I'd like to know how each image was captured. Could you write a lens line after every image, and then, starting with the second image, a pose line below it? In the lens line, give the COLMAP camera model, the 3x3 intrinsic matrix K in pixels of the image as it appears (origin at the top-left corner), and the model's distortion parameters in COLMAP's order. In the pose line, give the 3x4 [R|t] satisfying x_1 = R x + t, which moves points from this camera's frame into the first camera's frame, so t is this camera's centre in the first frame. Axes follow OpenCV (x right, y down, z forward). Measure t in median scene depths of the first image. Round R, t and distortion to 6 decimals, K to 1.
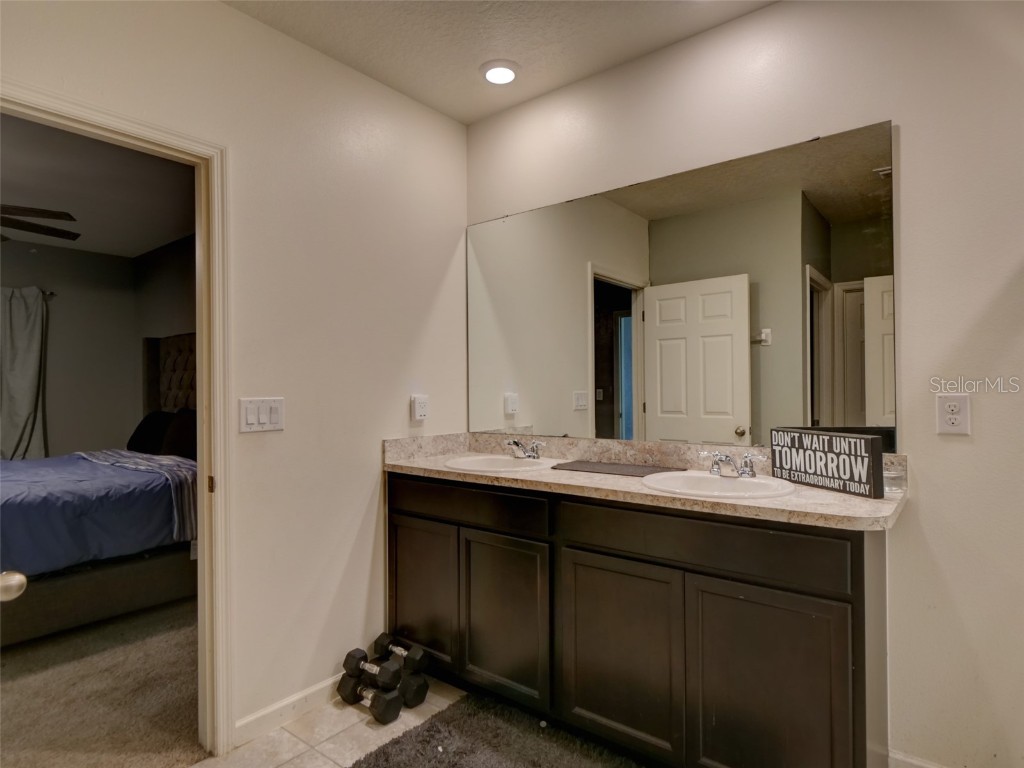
lens RADIAL K [[577.9, 0, 511.6], [0, 577.9, 388.2], [0, 0, 1]] dist [-0.000971, -0.002271]
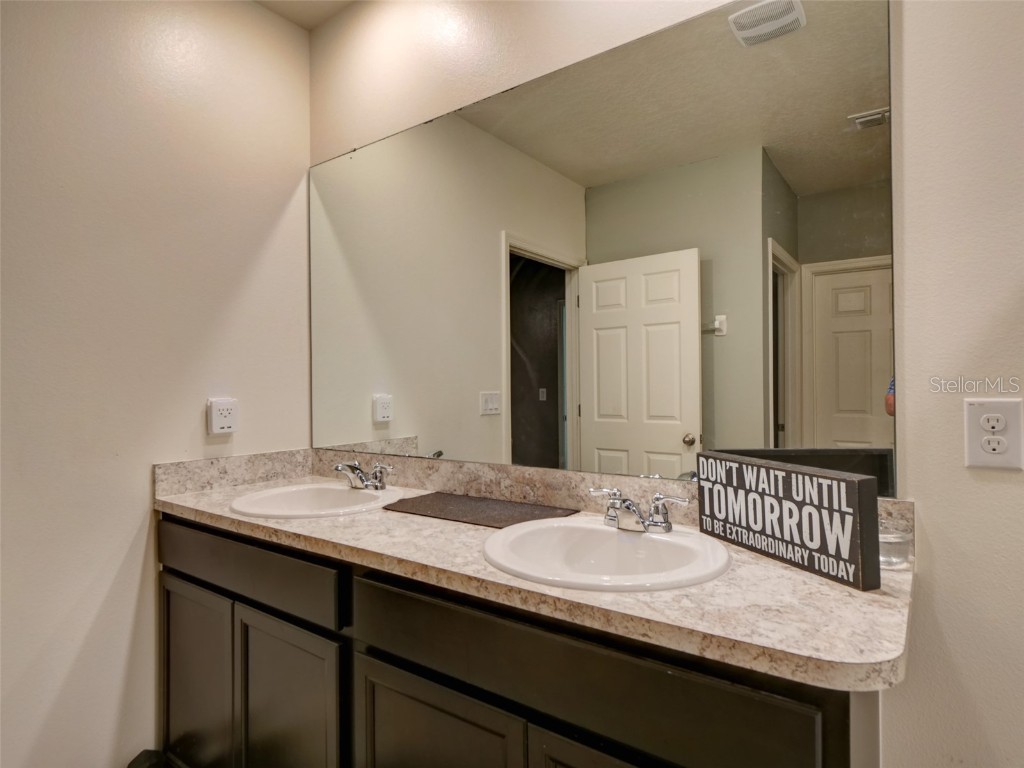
lens RADIAL K [[577.9, 0, 510.6], [0, 577.9, 388.7], [0, 0, 1]] dist [-0.000971, -0.002271]
pose [[0.999241, -0.001885, 0.038908, 0.199233], [0.001745, 0.999992, 0.003618, -0.002406], [-0.038915, -0.003547, 0.999236, 0.341270]]
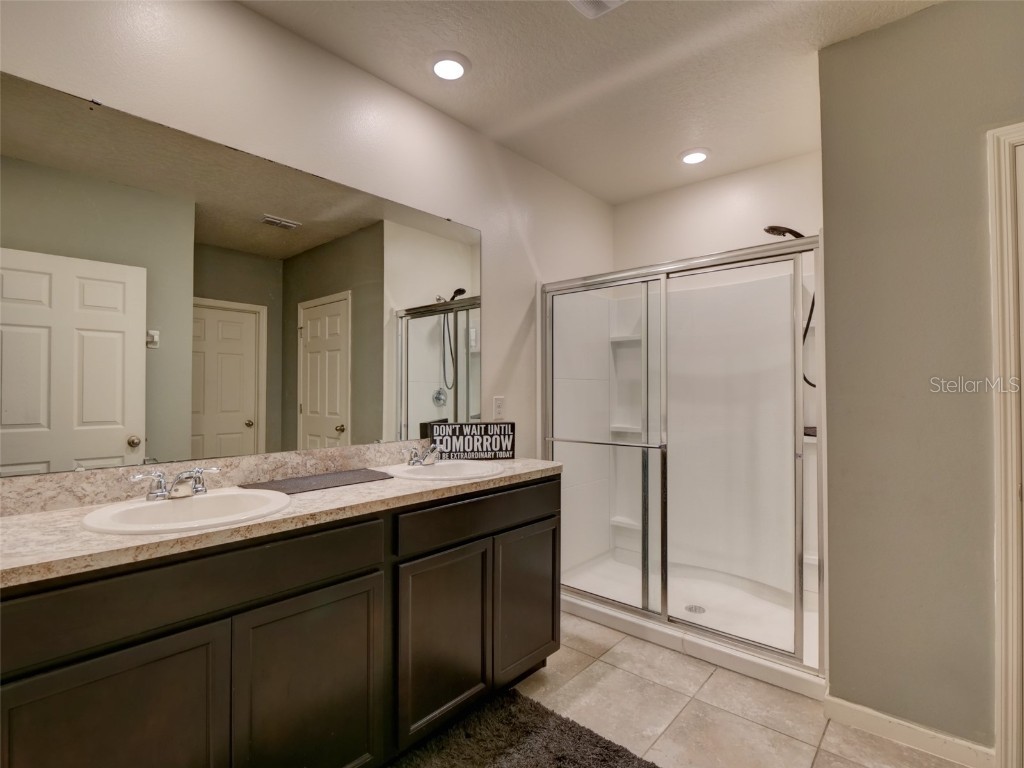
lens RADIAL K [[503.4, 0, 508.2], [0, 503.4, 380.9], [0, 0, 1]] dist [-0.016437, 0.002898]
pose [[0.056982, 0.027119, 0.998007, -0.622245], [-0.000974, 0.999632, -0.027108, 0.002559], [-0.998375, 0.000572, 0.056987, 0.686225]]
